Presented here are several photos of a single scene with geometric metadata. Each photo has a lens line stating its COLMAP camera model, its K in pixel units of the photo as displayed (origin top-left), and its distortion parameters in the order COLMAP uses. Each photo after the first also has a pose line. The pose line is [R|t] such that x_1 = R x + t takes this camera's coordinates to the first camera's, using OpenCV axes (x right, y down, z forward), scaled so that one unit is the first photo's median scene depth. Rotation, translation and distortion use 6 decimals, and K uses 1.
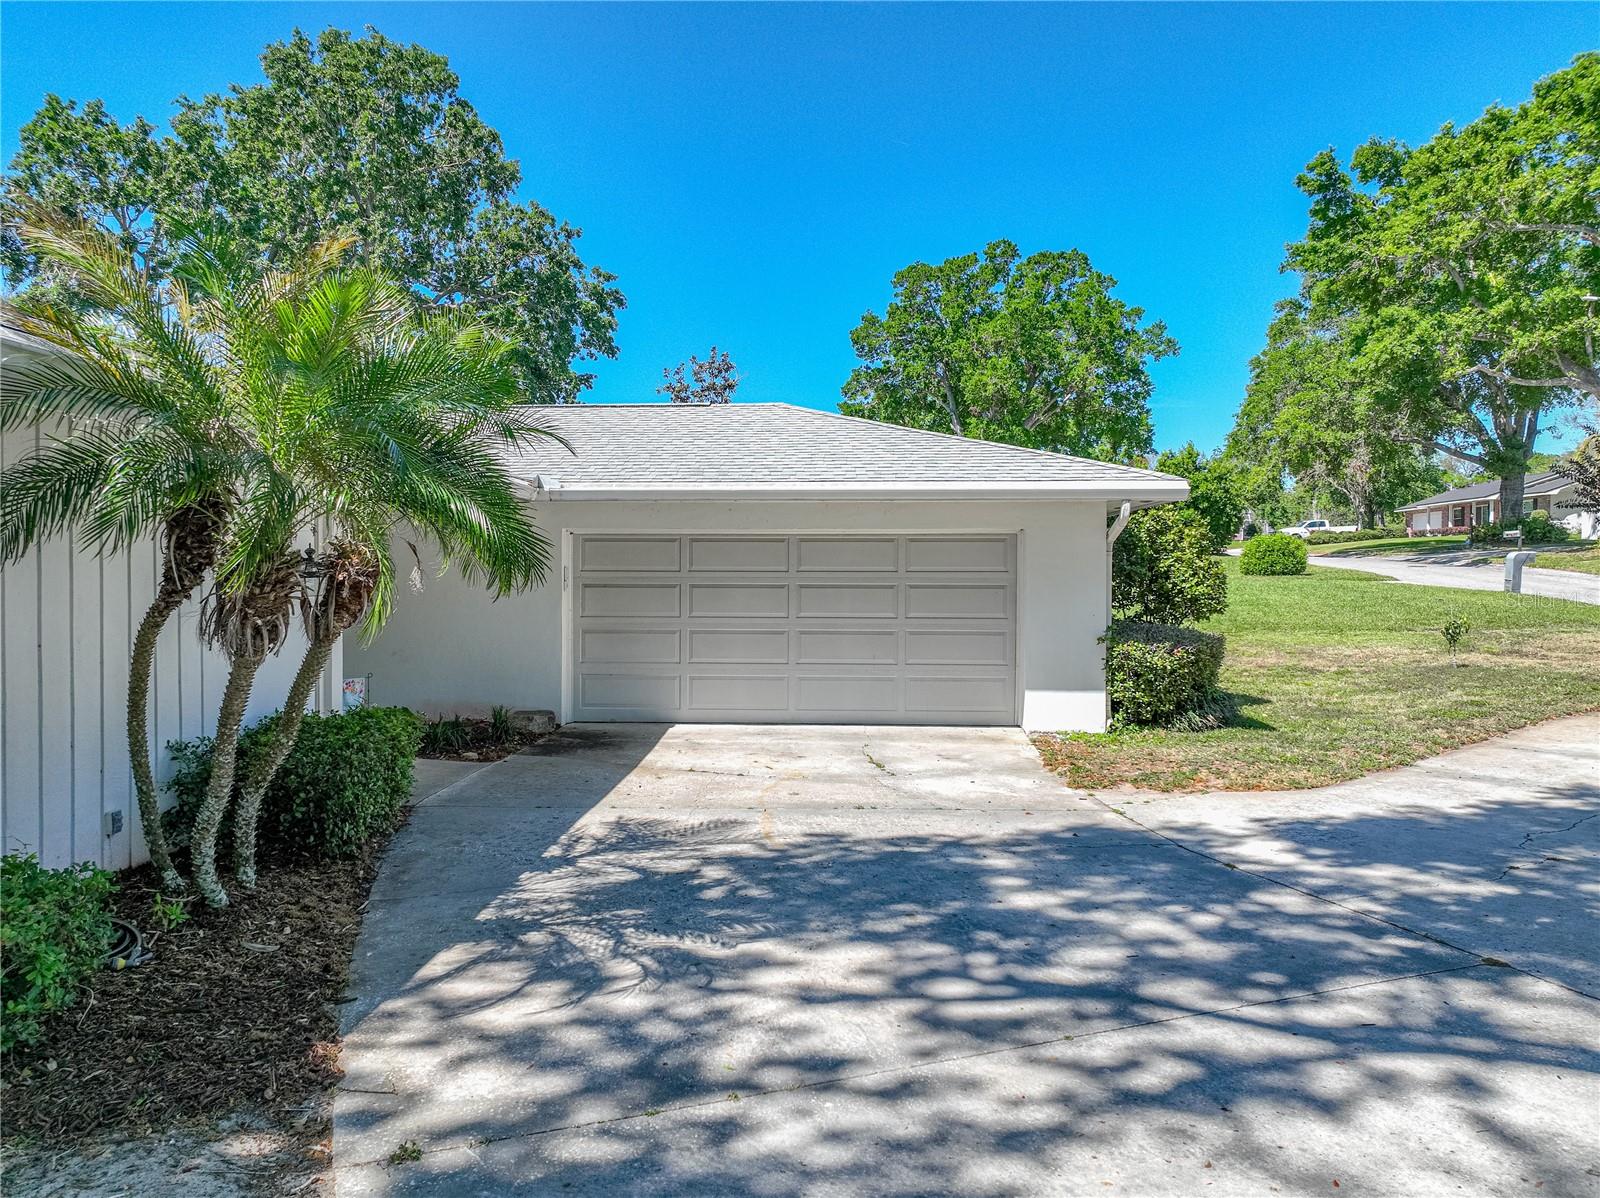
lens RADIAL K [[1168.1, 0, 791.2], [0, 1168.1, 593.1], [0, 0, 1]] dist [-0.002120, 0.014666]
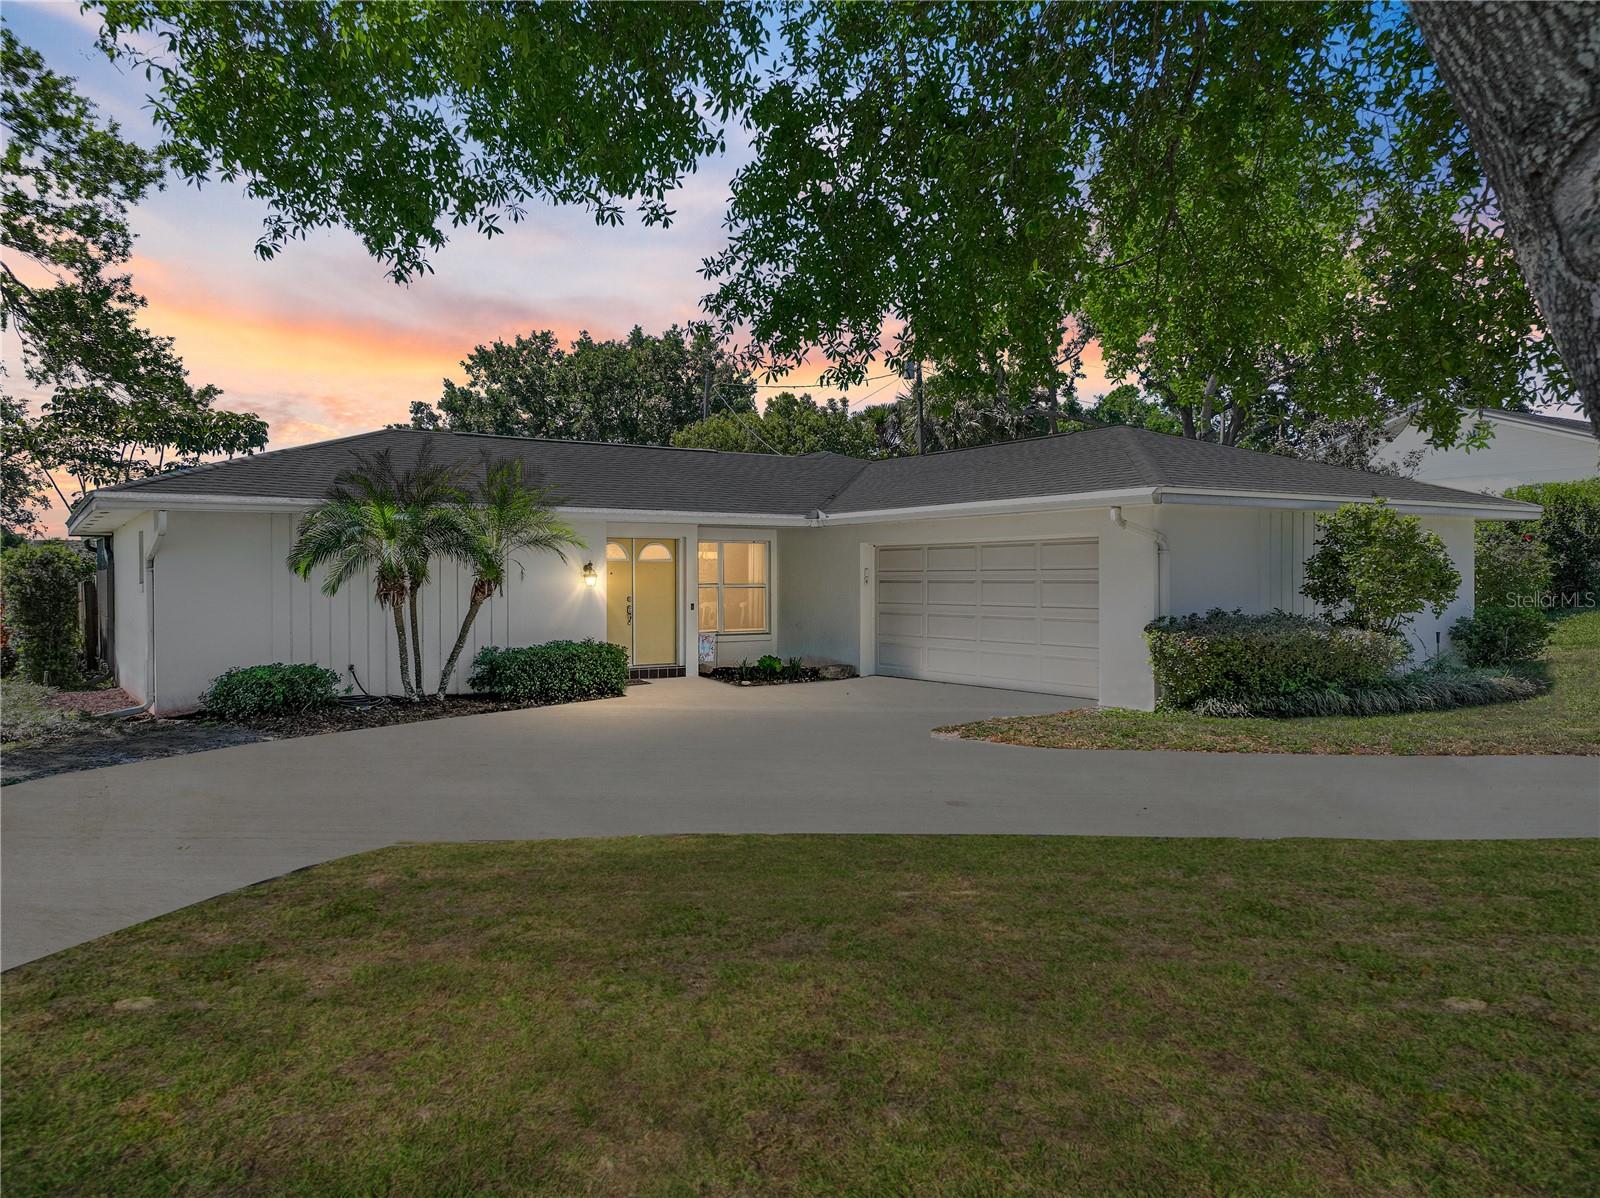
lens RADIAL K [[1168.1, 0, 785.2], [0, 1168.1, 599.3], [0, 0, 1]] dist [-0.002120, 0.014666]
pose [[0.597471, 0.011405, -0.801810, 1.896019], [-0.008534, 0.999933, 0.007863, 0.011178], [0.801845, 0.002145, 0.597528, 0.084563]]
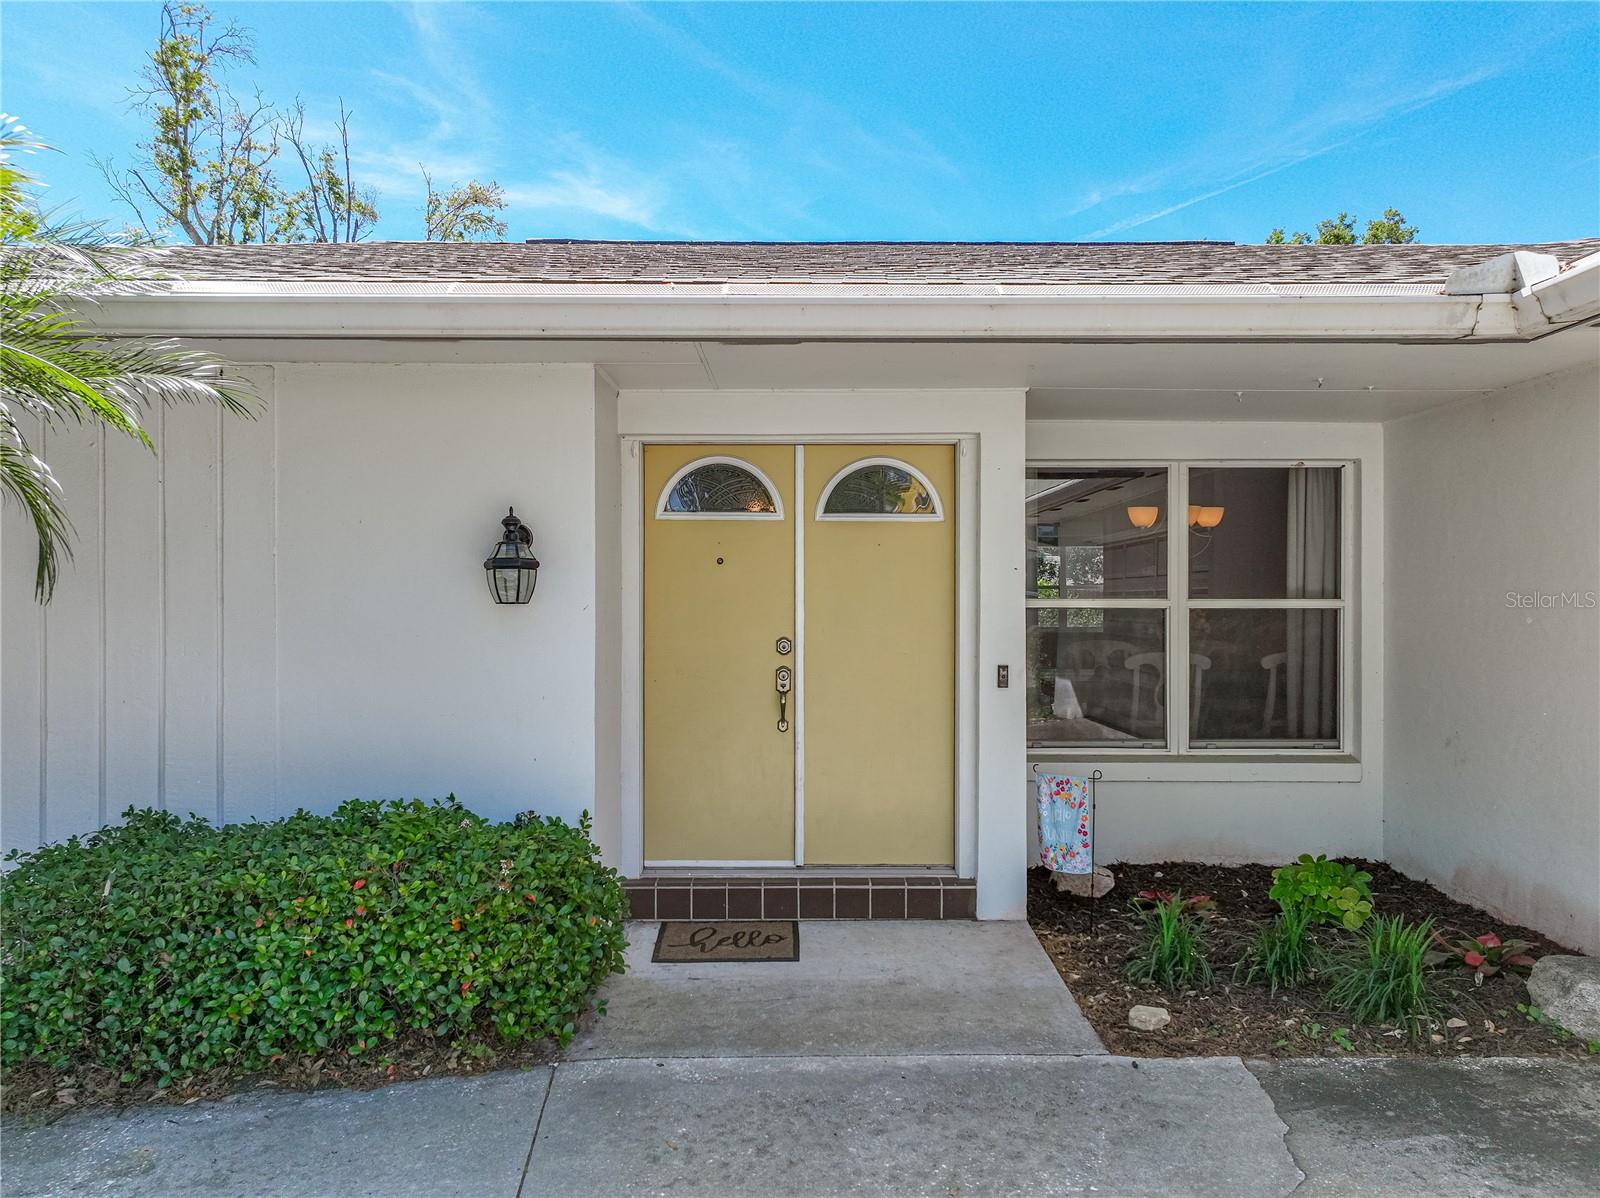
lens RADIAL K [[1168.1, 0, 795.6], [0, 1168.1, 613.0], [0, 0, 1]] dist [-0.002120, 0.014666]
pose [[0.053524, 0.014284, -0.998464, 0.201073], [-0.012334, 0.999831, 0.013643, -0.001418], [0.998490, 0.011585, 0.053691, 1.484937]]
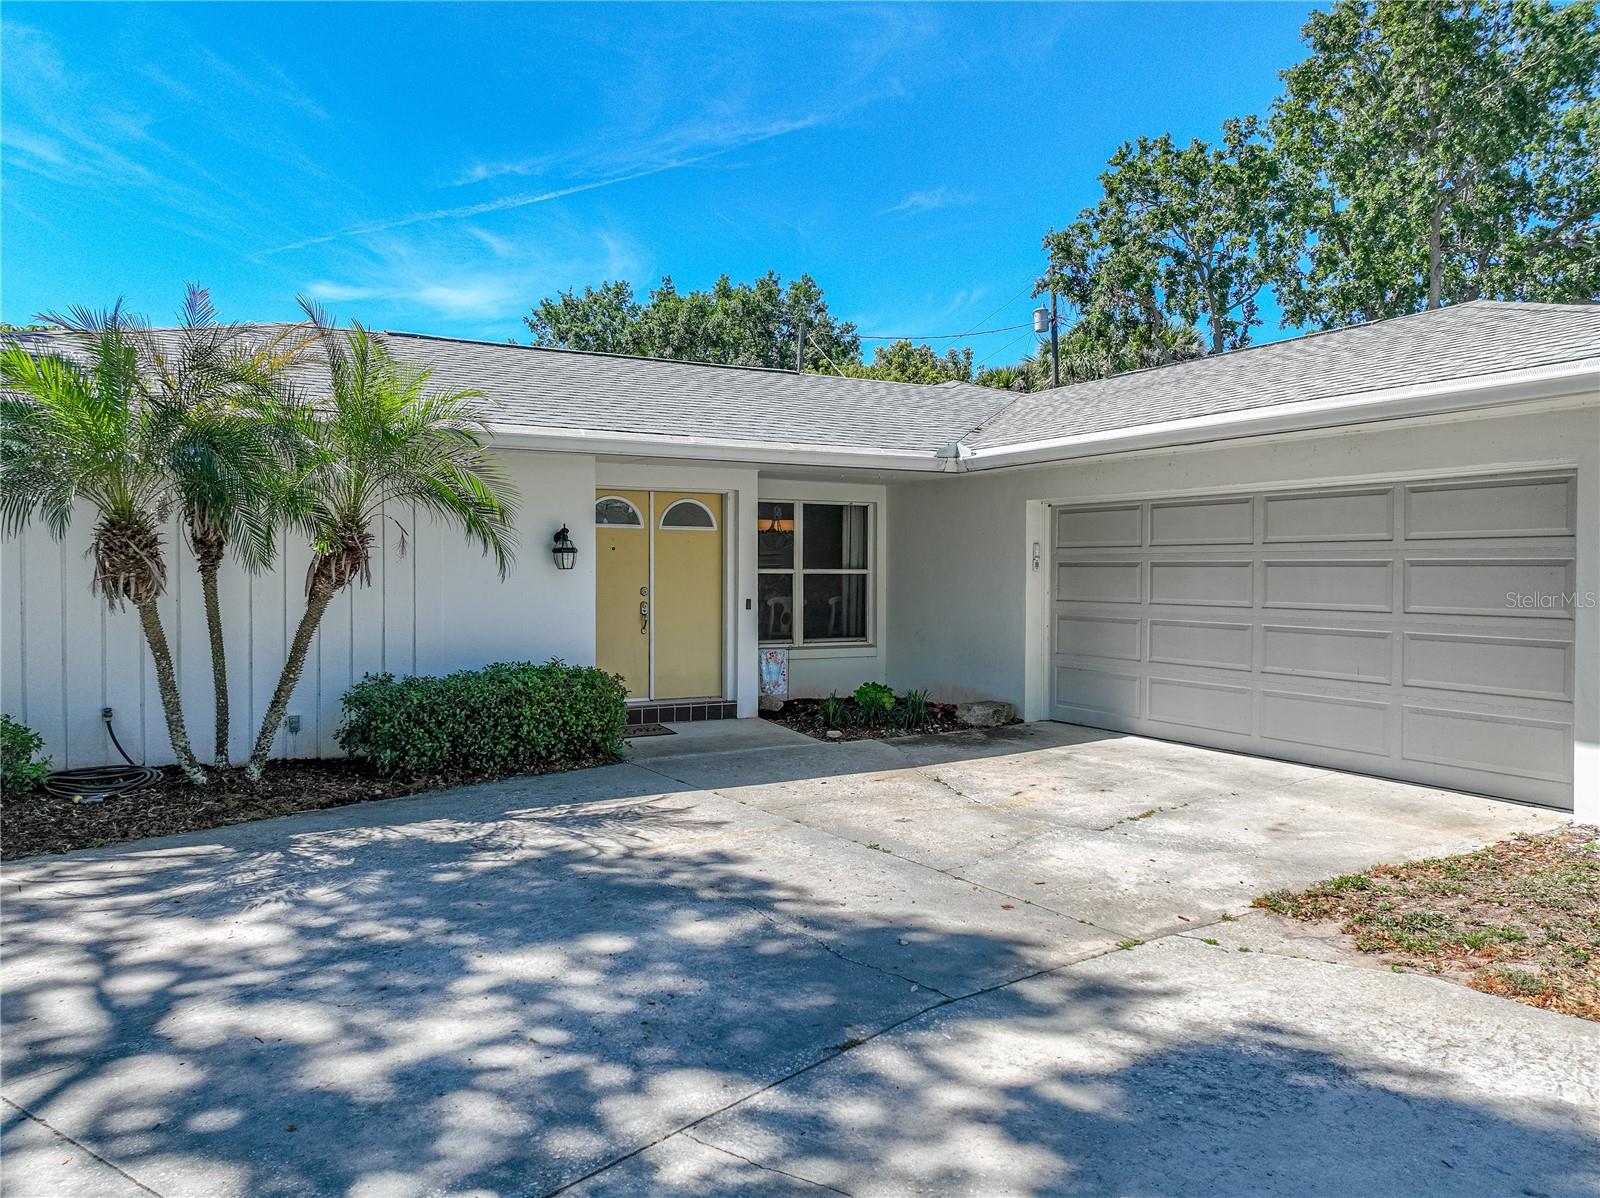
lens RADIAL K [[1168.1, 0, 785.8], [0, 1168.1, 592.2], [0, 0, 1]] dist [-0.002120, 0.014666]
pose [[0.522368, 0.015758, -0.852575, 0.946959], [-0.014341, 0.999850, 0.009694, 0.017762], [0.852600, 0.007163, 0.522516, 0.775058]]
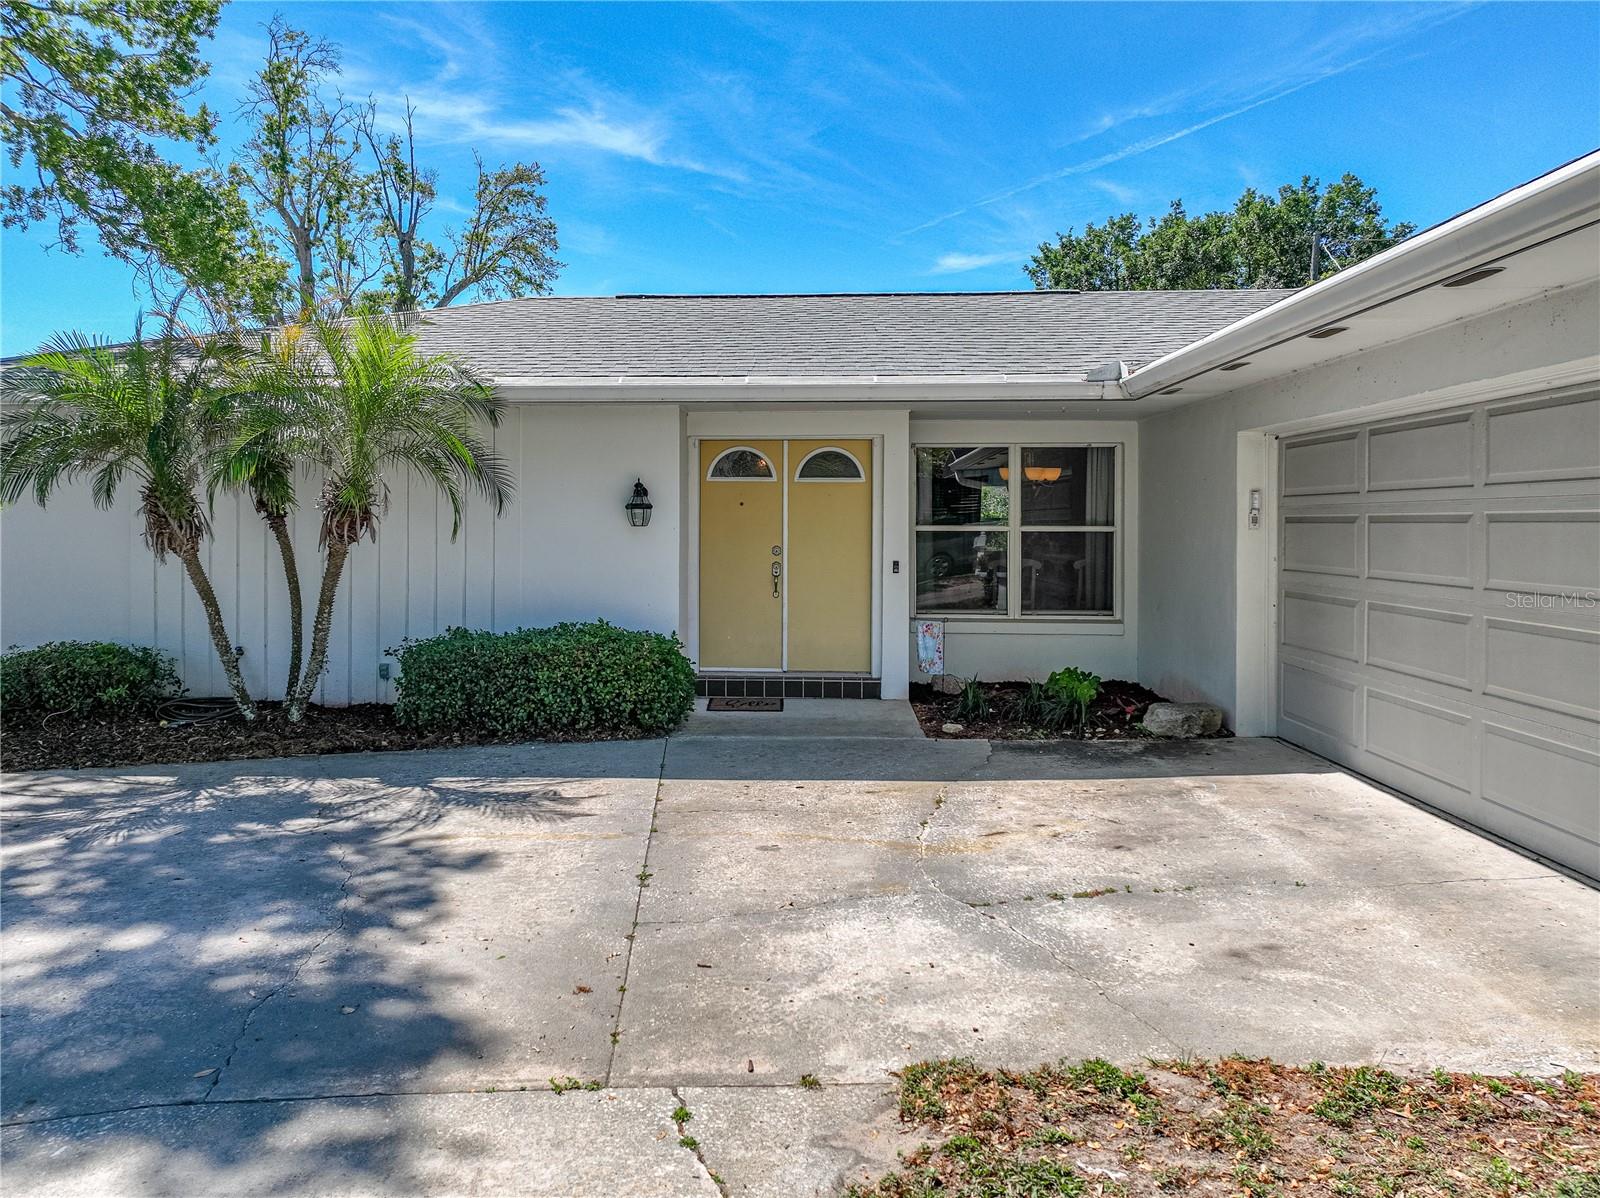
lens RADIAL K [[1168.1, 0, 718.8], [0, 1168.1, 525.4], [0, 0, 1]] dist [-0.002120, 0.014666]
pose [[-0.014134, -0.000309, -0.999900, 0.929135], [-0.017409, 0.999848, -0.000063, 0.003762], [0.999749, 0.017407, -0.014137, 1.466751]]
